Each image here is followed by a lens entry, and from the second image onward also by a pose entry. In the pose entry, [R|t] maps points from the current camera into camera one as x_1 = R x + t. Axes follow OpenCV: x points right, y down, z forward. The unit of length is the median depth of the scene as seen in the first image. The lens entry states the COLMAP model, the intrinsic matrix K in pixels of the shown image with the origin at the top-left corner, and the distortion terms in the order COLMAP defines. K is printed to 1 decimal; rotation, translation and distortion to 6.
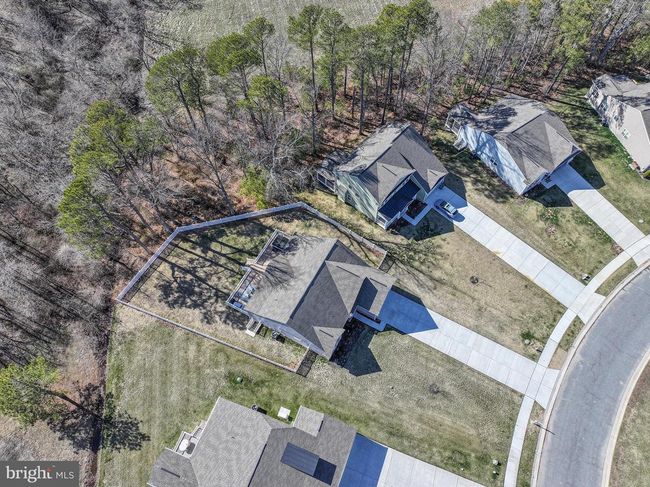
lens RADIAL K [[452.2, 0, 327.3], [0, 452.2, 244.8], [0, 0, 1]] dist [-0.007440, -0.004205]
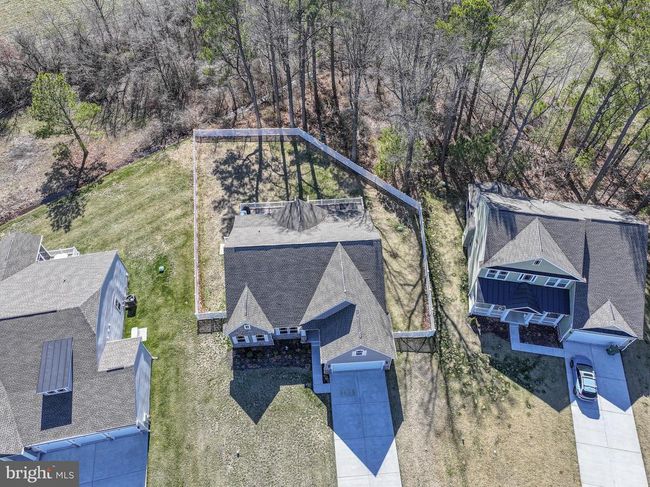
lens RADIAL K [[452.2, 0, 326.2], [0, 452.2, 238.7], [0, 0, 1]] dist [-0.007440, -0.004205]
pose [[0.536785, 0.665342, -0.518827, 0.284445], [-0.744185, 0.663114, 0.080433, -0.005228], [0.397557, 0.342928, 0.851087, 0.388863]]
